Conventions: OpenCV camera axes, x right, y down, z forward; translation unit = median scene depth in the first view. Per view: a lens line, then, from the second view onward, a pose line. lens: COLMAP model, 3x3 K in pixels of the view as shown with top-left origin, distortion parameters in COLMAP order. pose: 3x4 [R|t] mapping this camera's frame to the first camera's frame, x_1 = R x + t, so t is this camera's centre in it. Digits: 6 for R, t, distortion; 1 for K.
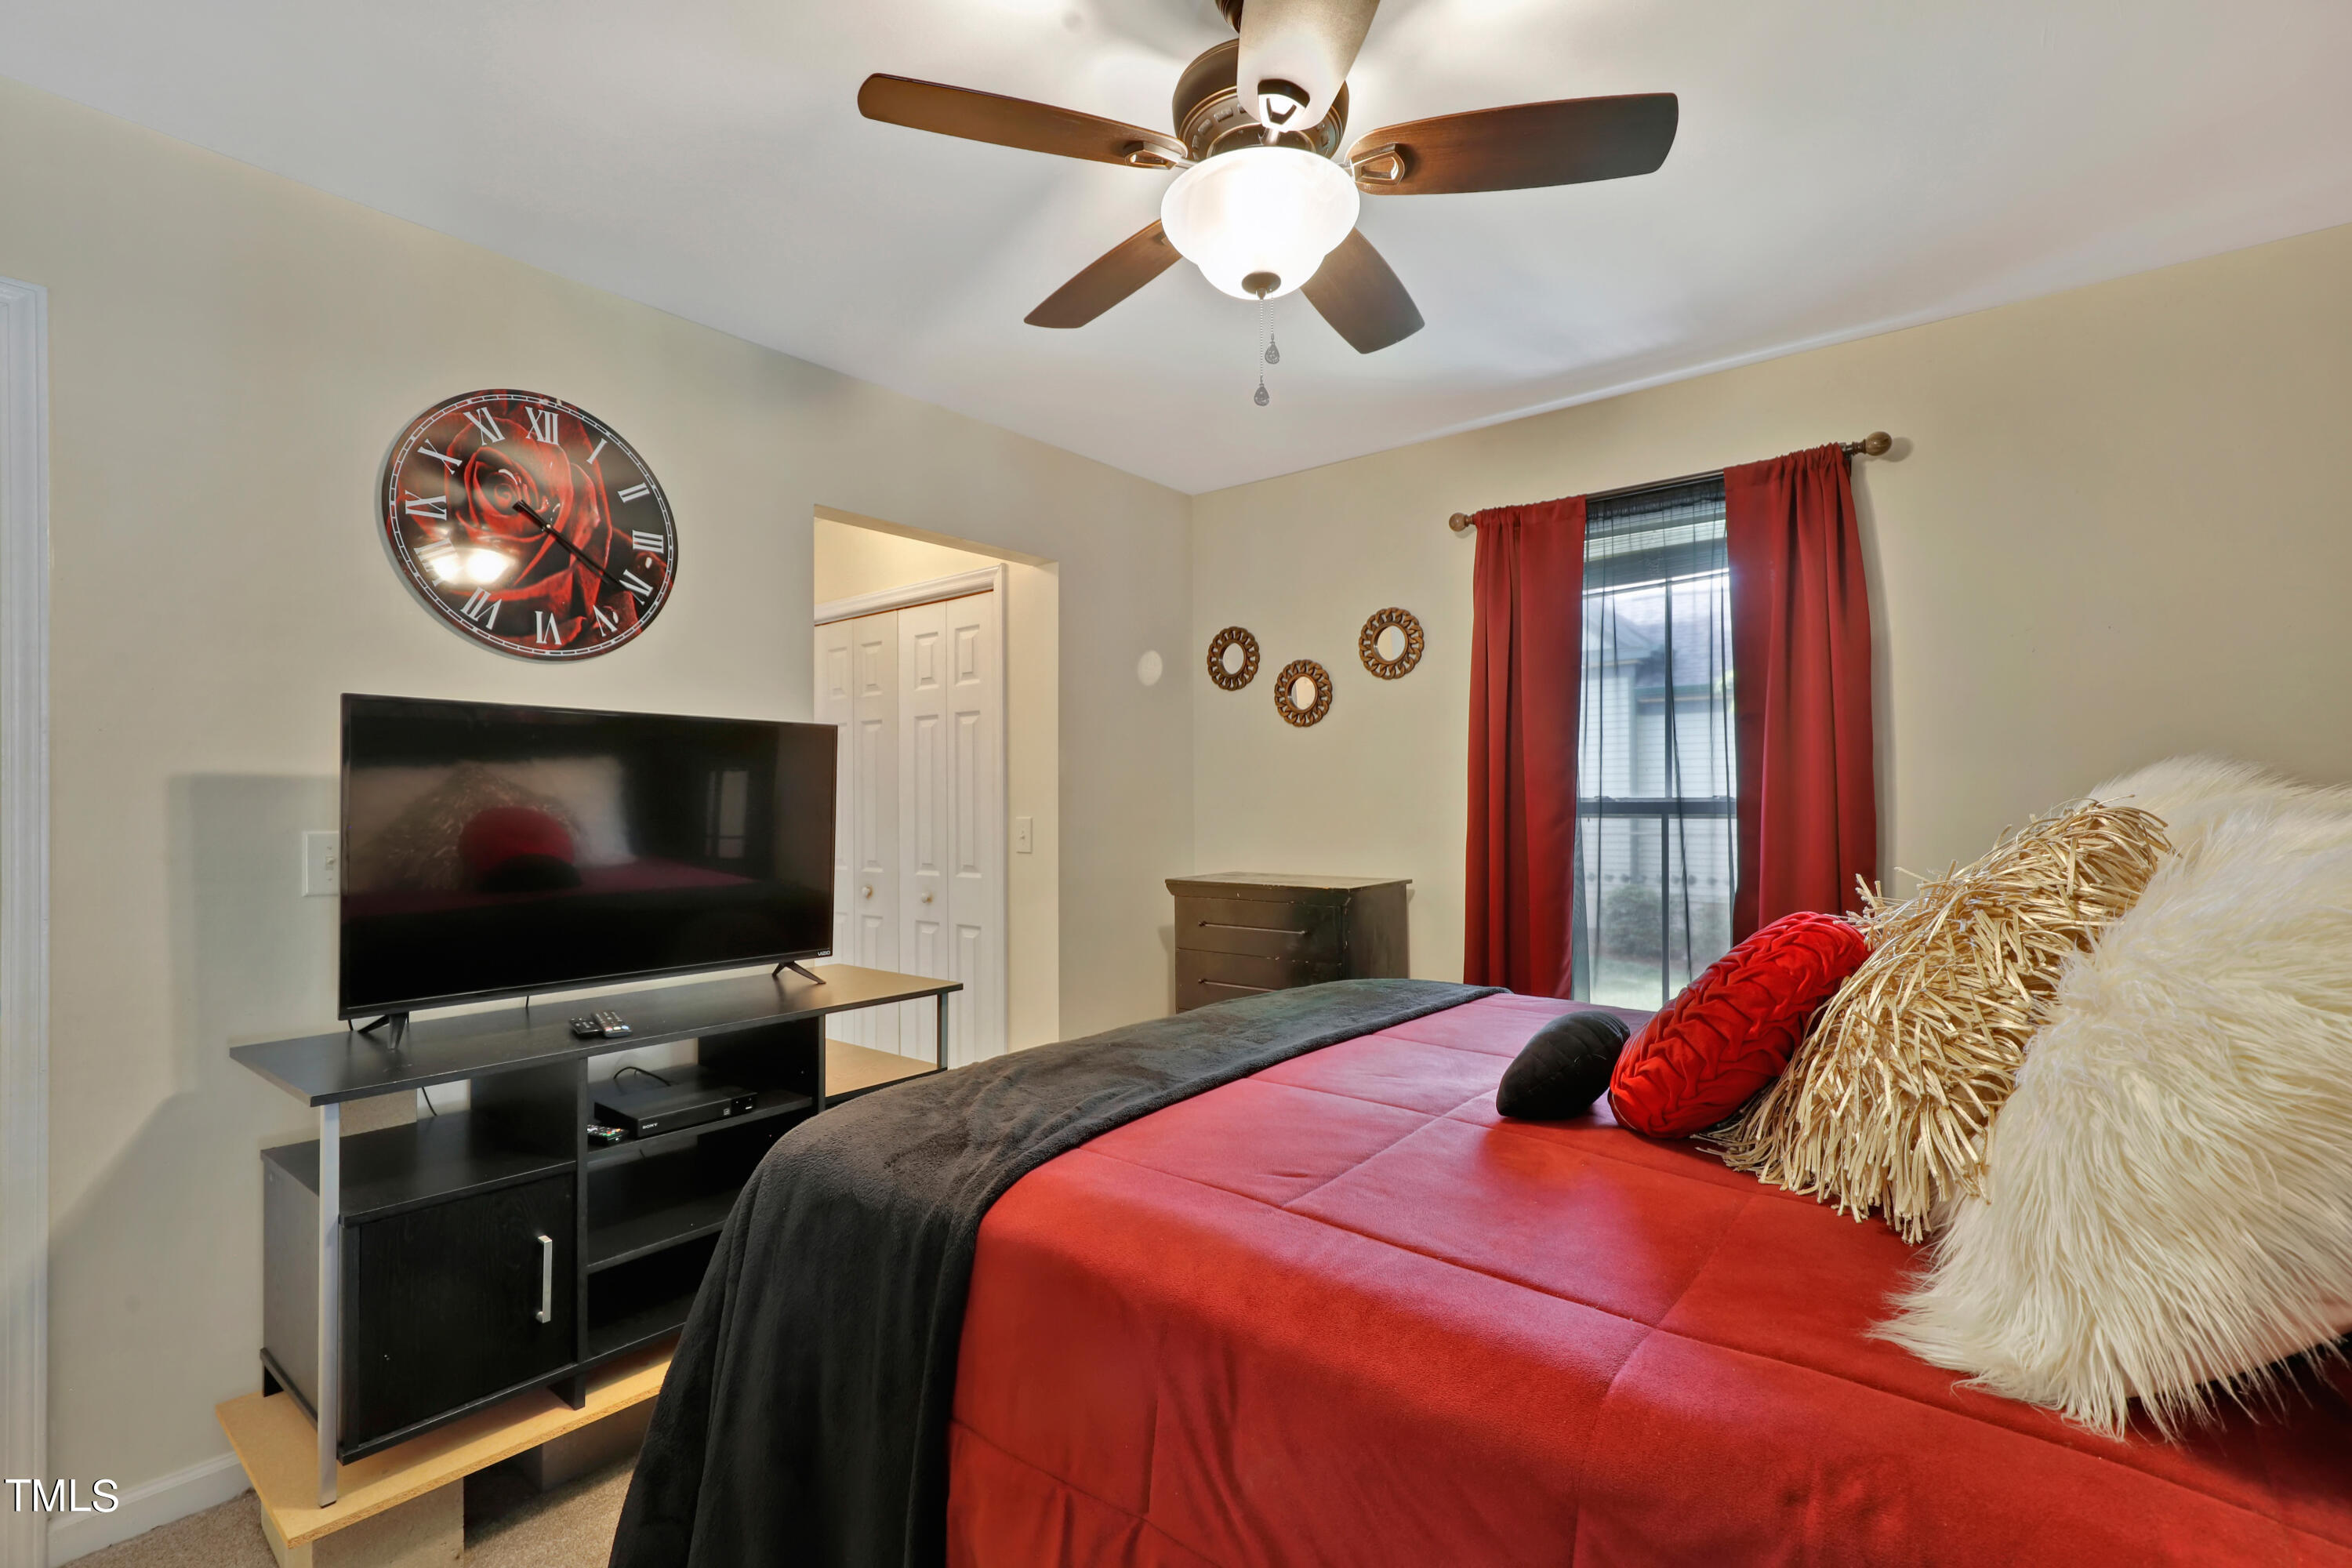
lens RADIAL K [[1072.5, 0, 1208.0], [0, 1072.5, 786.3], [0, 0, 1]] dist [0.001320, 0.000561]
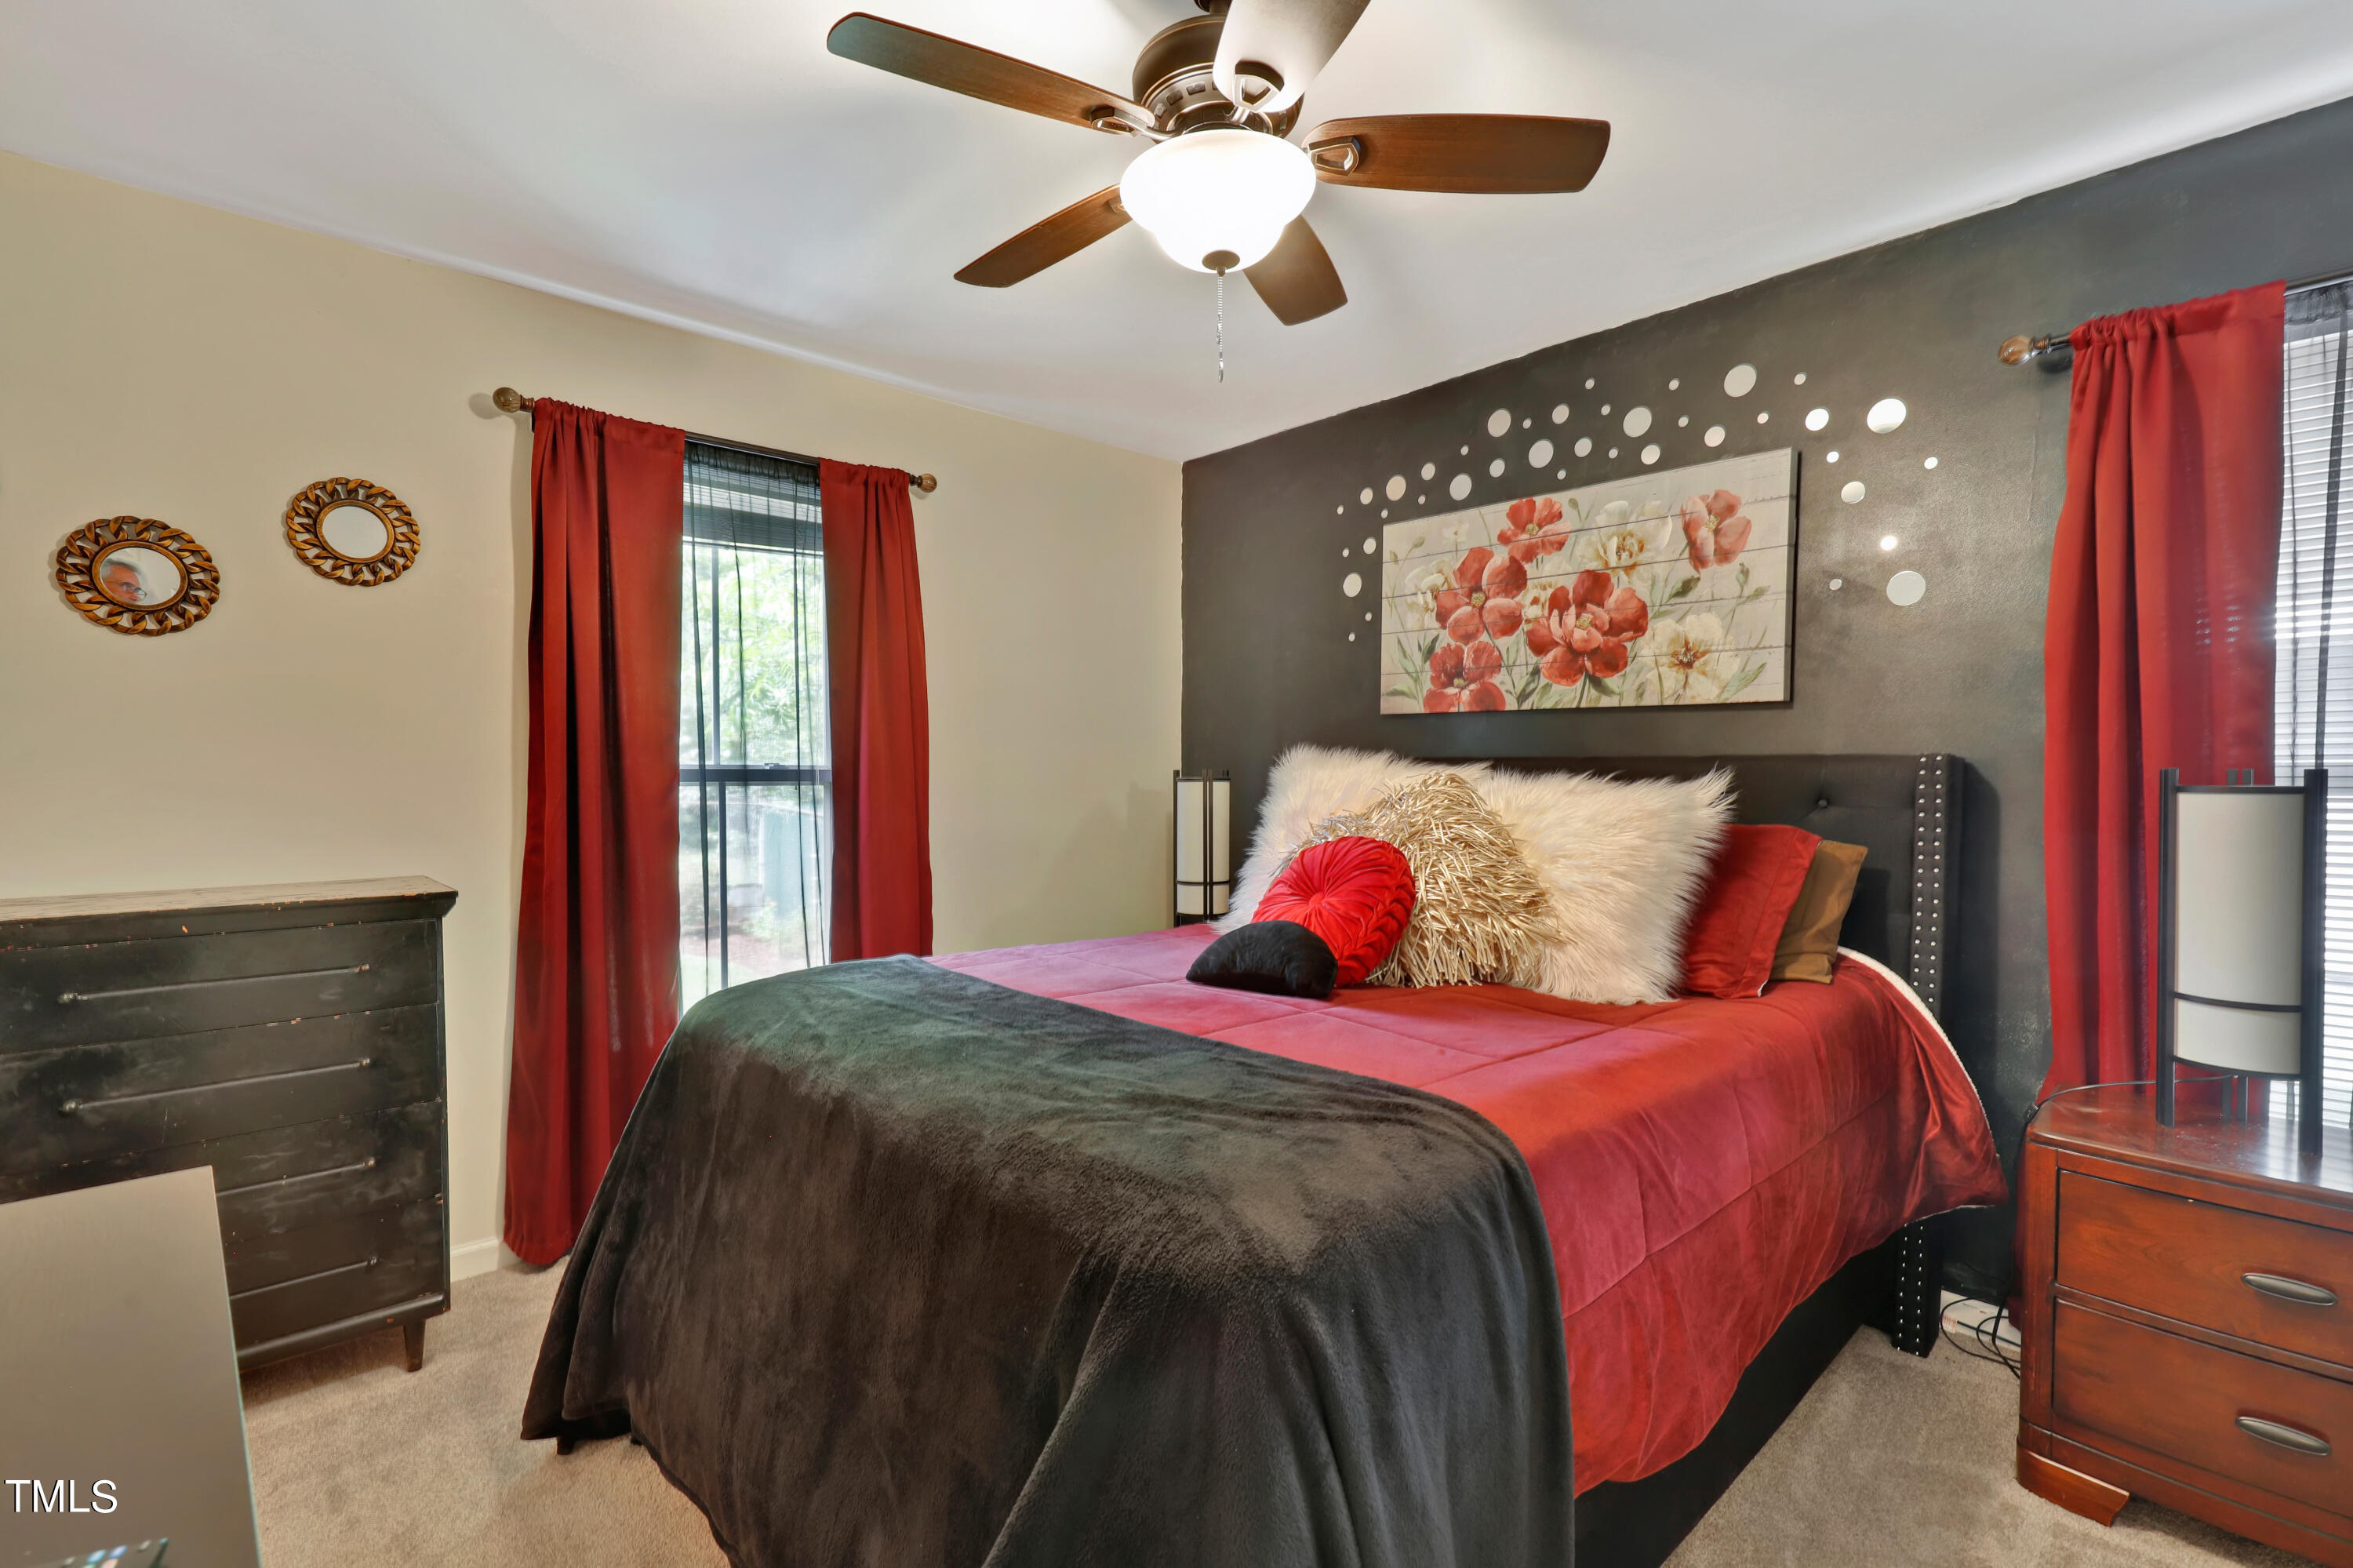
lens RADIAL K [[1073.0, 0, 1208.5], [0, 1073.0, 786.3], [0, 0, 1]] dist [0.001320, 0.000561]
pose [[0.140744, -0.007888, 0.990015, -0.491831], [-0.014990, 0.999837, 0.010097, 0.012471], [-0.989932, -0.016262, 0.140603, 0.436533]]
